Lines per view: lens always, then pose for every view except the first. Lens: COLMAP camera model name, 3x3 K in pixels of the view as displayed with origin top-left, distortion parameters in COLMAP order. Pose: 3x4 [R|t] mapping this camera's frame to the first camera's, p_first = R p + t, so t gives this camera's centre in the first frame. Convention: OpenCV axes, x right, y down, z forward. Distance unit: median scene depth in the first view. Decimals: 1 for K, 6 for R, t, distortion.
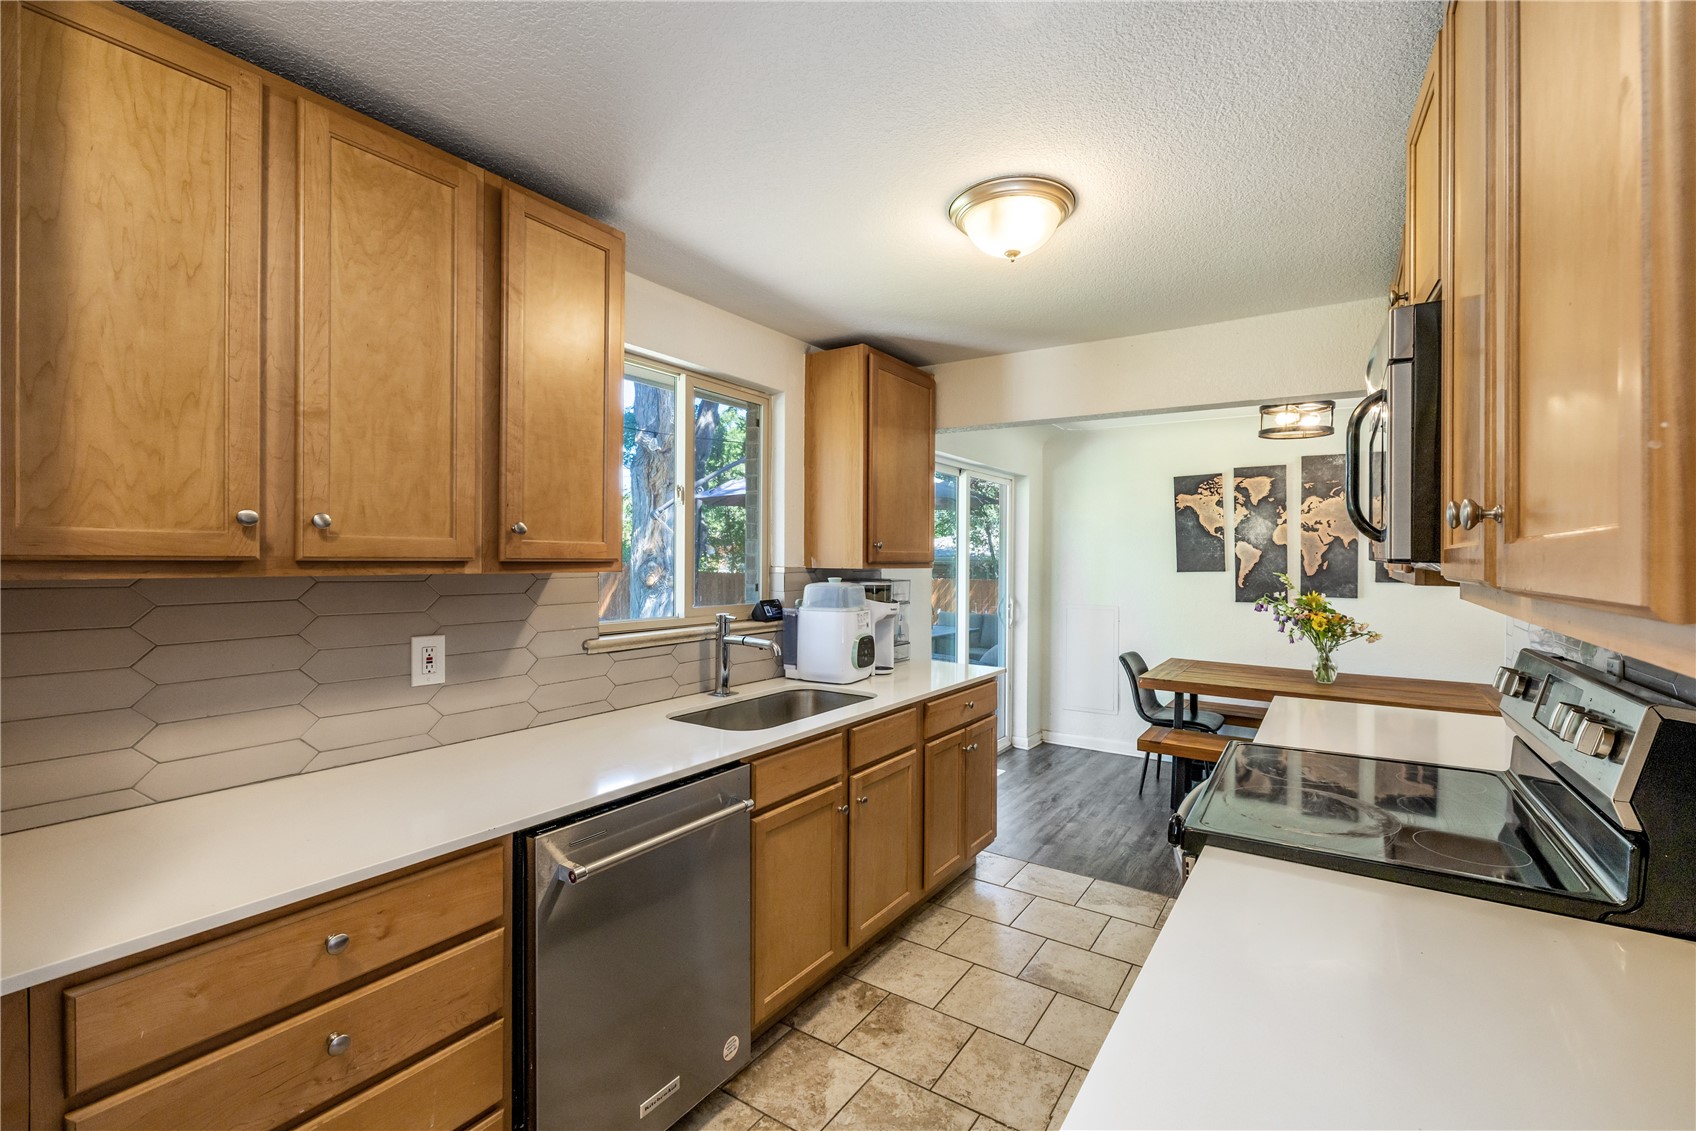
lens RADIAL K [[779.5, 0, 842.6], [0, 779.5, 554.5], [0, 0, 1]] dist [-0.003199, 0.001554]
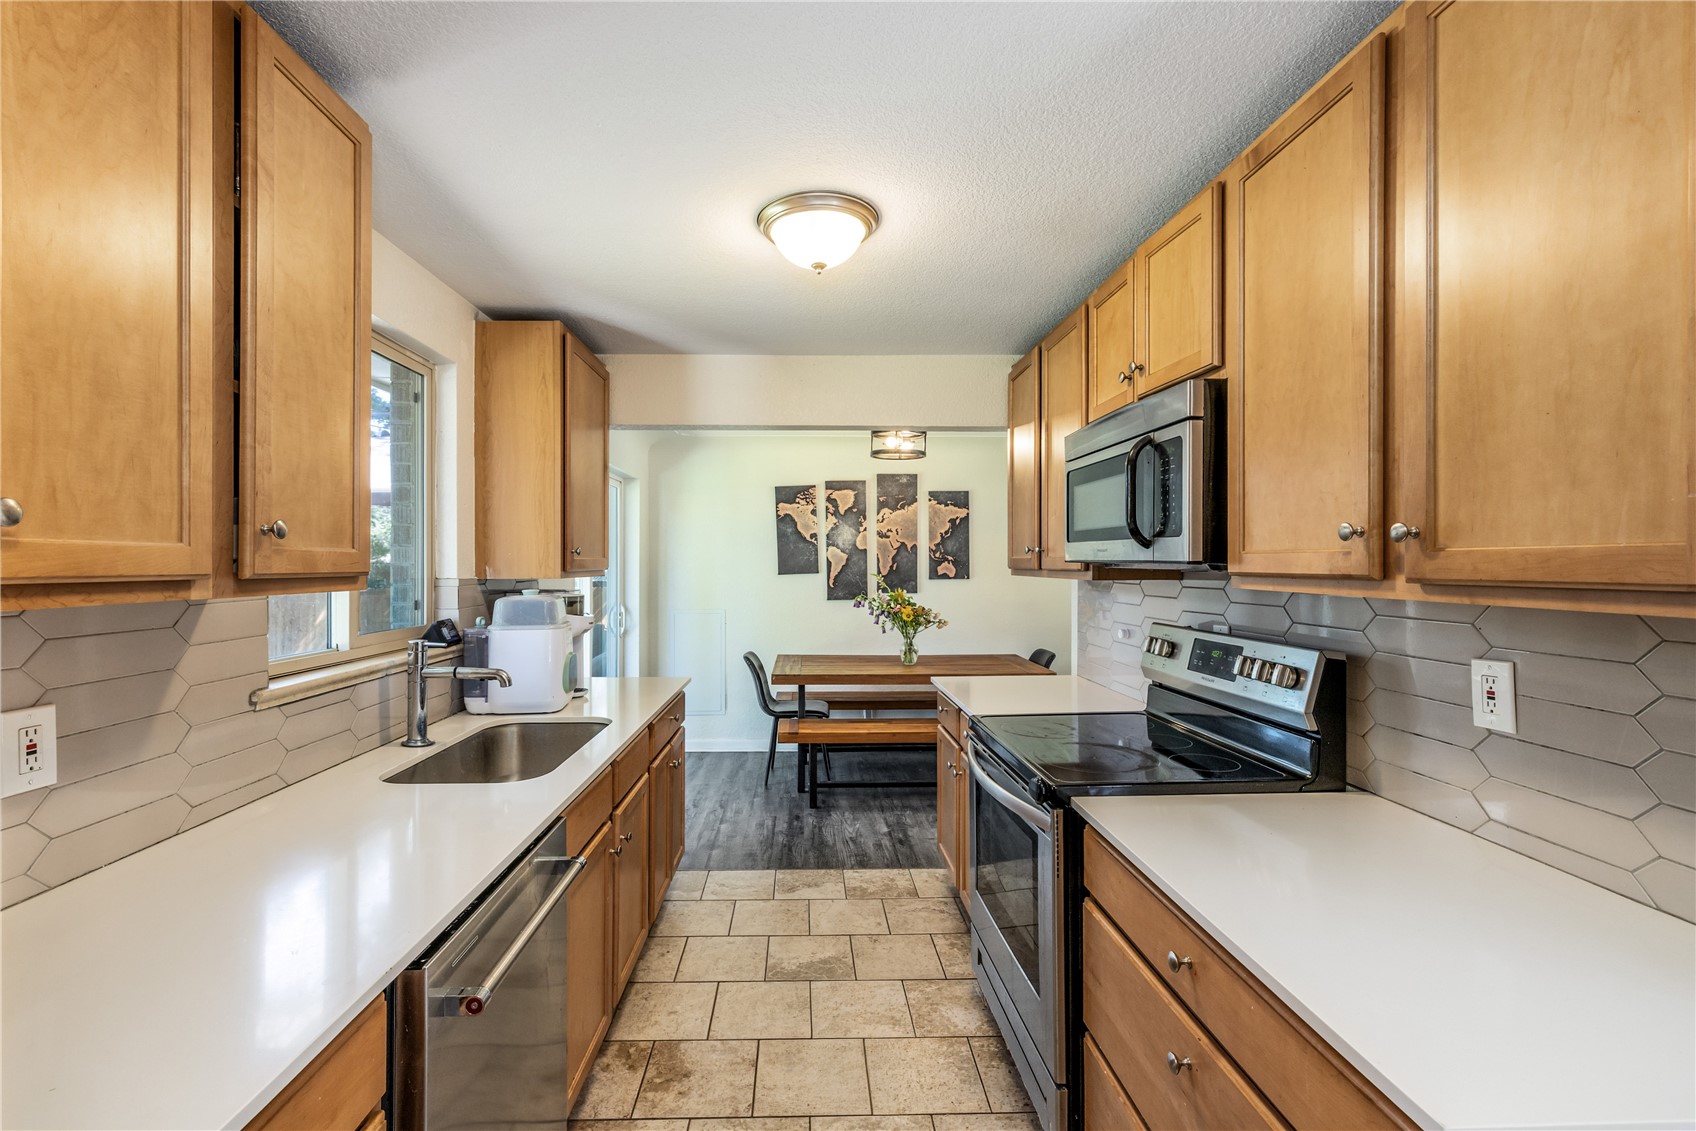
lens RADIAL K [[795.0, 0, 855.9], [0, 795.0, 561.5], [0, 0, 1]] dist [0.004765, 0.000389]
pose [[0.803960, -0.011152, 0.594579, -0.237997], [0.009233, 0.999938, 0.006270, -0.002900], [-0.594612, 0.000449, 0.804013, 0.085199]]
